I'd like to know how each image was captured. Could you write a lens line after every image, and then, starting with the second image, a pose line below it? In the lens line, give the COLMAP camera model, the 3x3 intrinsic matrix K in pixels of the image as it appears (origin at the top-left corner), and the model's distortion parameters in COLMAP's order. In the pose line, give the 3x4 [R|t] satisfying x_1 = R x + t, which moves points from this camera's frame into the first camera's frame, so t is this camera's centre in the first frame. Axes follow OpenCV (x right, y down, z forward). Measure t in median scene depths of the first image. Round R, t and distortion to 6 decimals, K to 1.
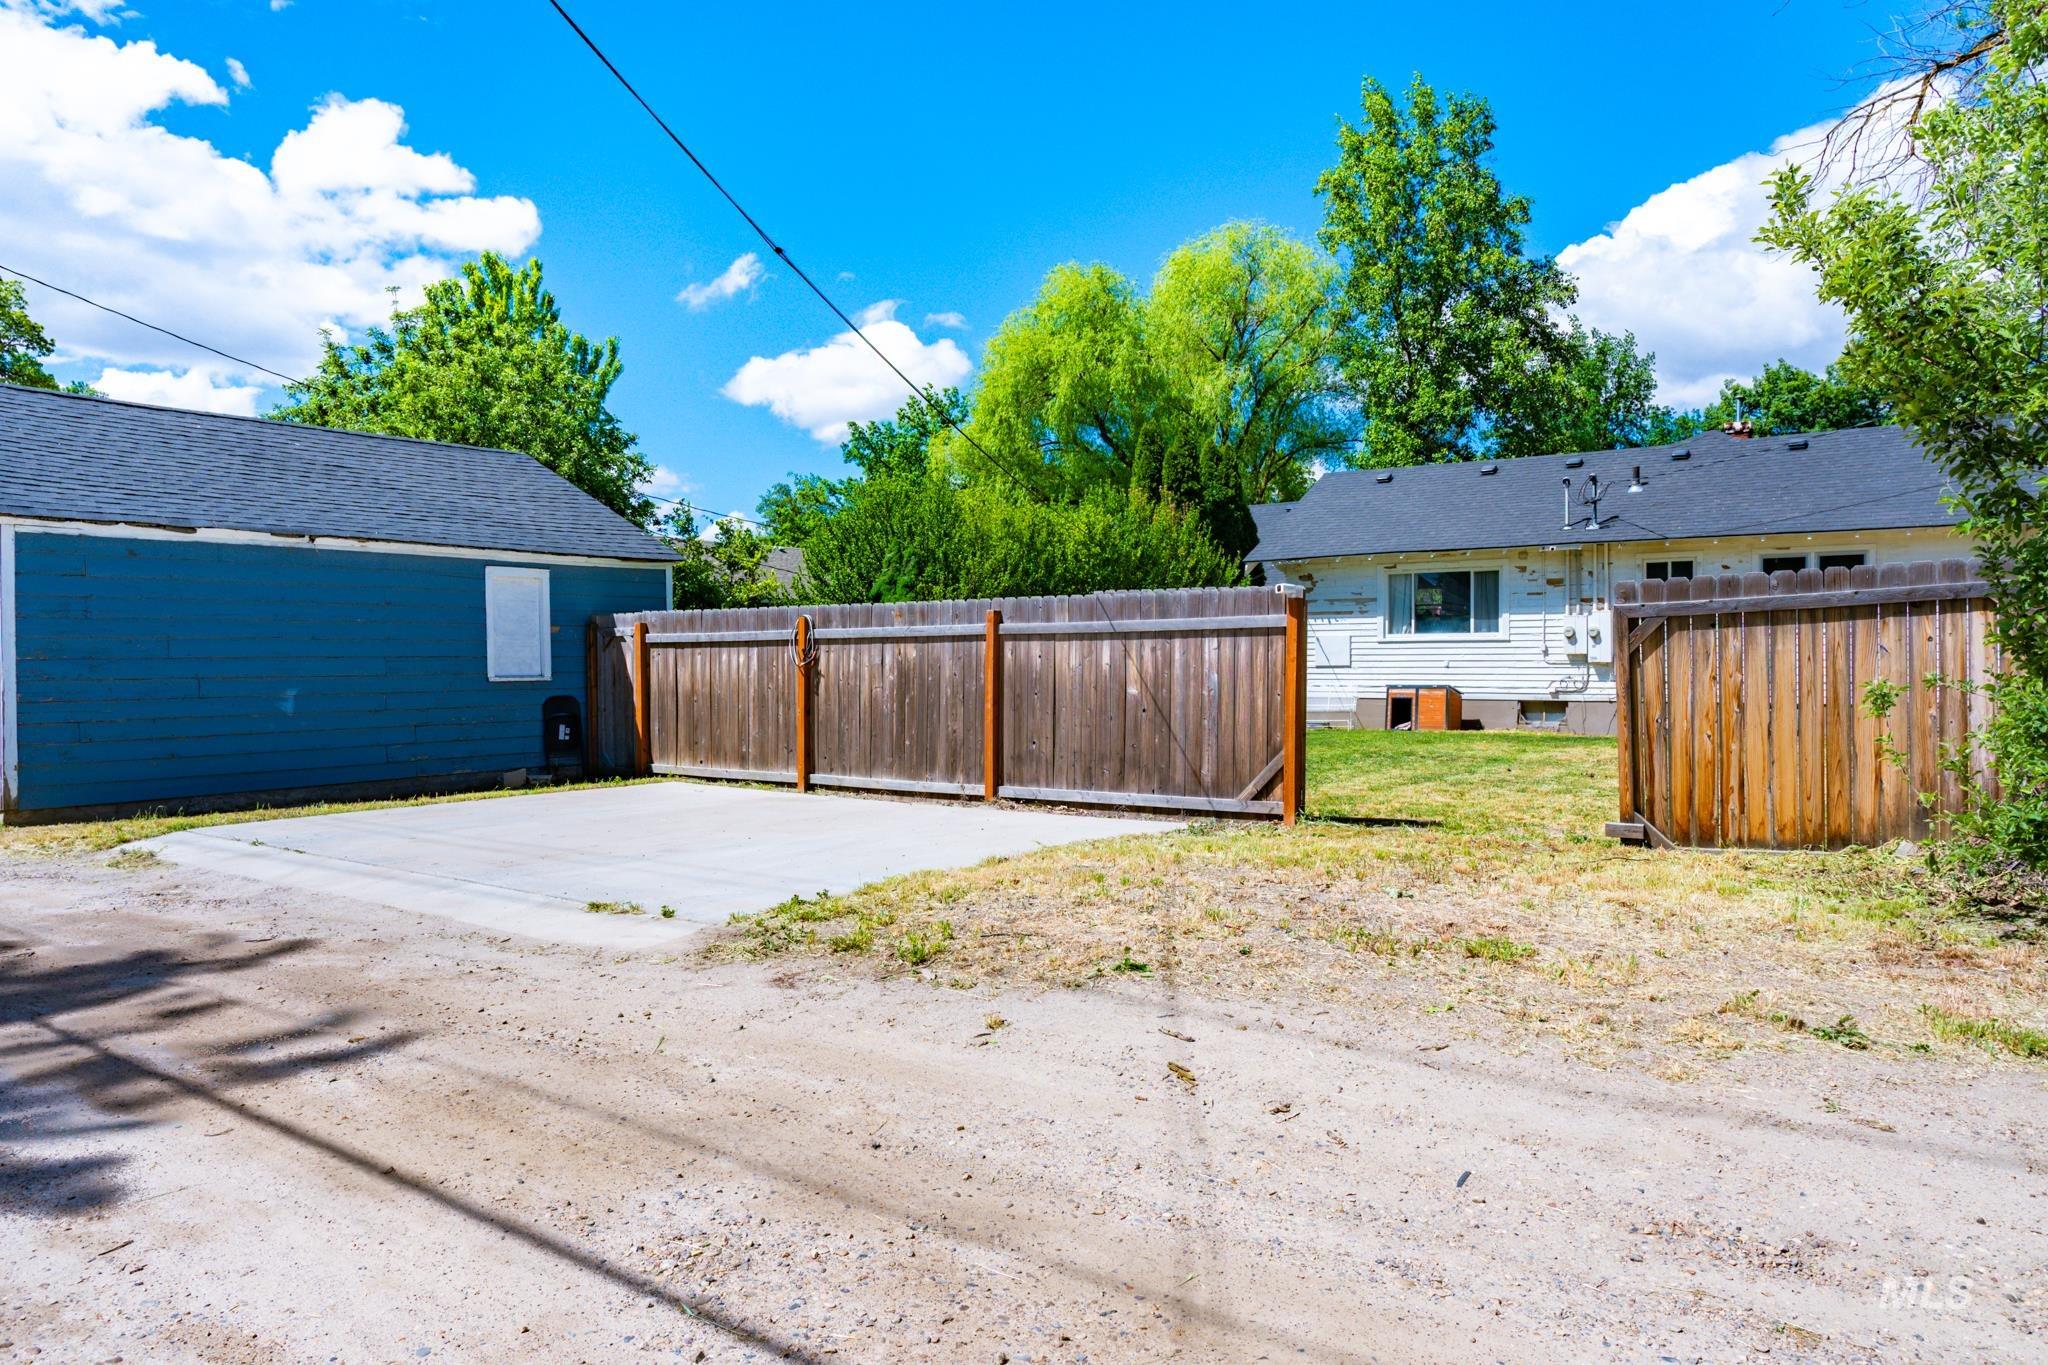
lens RADIAL K [[1342.9, 0, 1028.2], [0, 1342.9, 676.3], [0, 0, 1]] dist [0.003281, 0.000171]
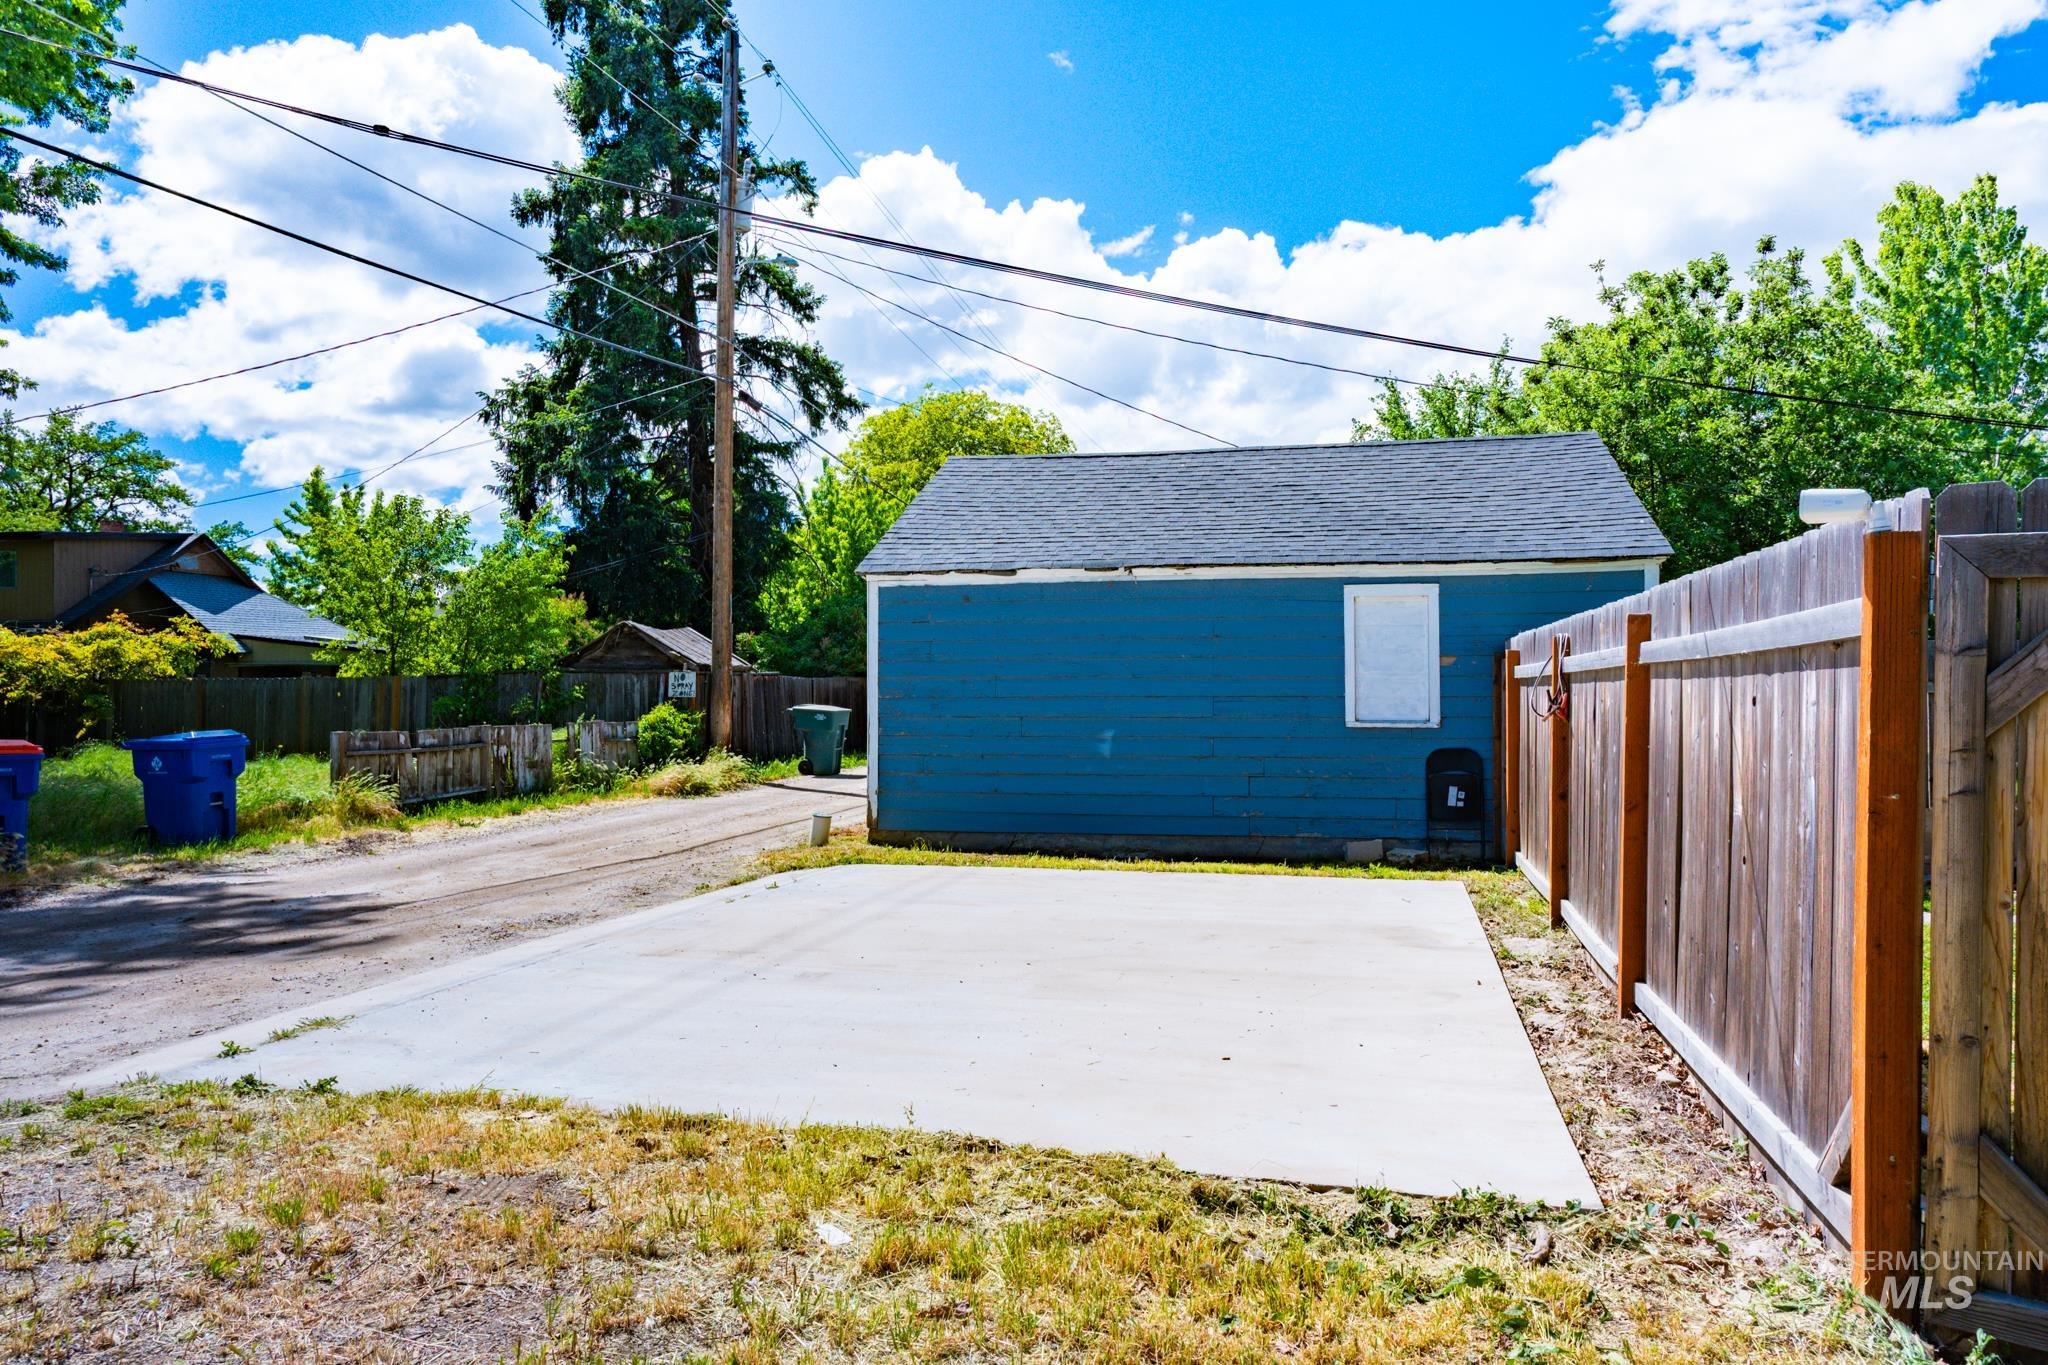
lens RADIAL K [[1342.9, 0, 1026.0], [0, 1342.9, 690.7], [0, 0, 1]] dist [0.003281, 0.000171]
pose [[0.398643, 0.004965, -0.917093, 0.270998], [-0.013636, 0.999907, -0.000514, -0.015390], [0.917005, 0.012710, 0.398673, 0.510280]]
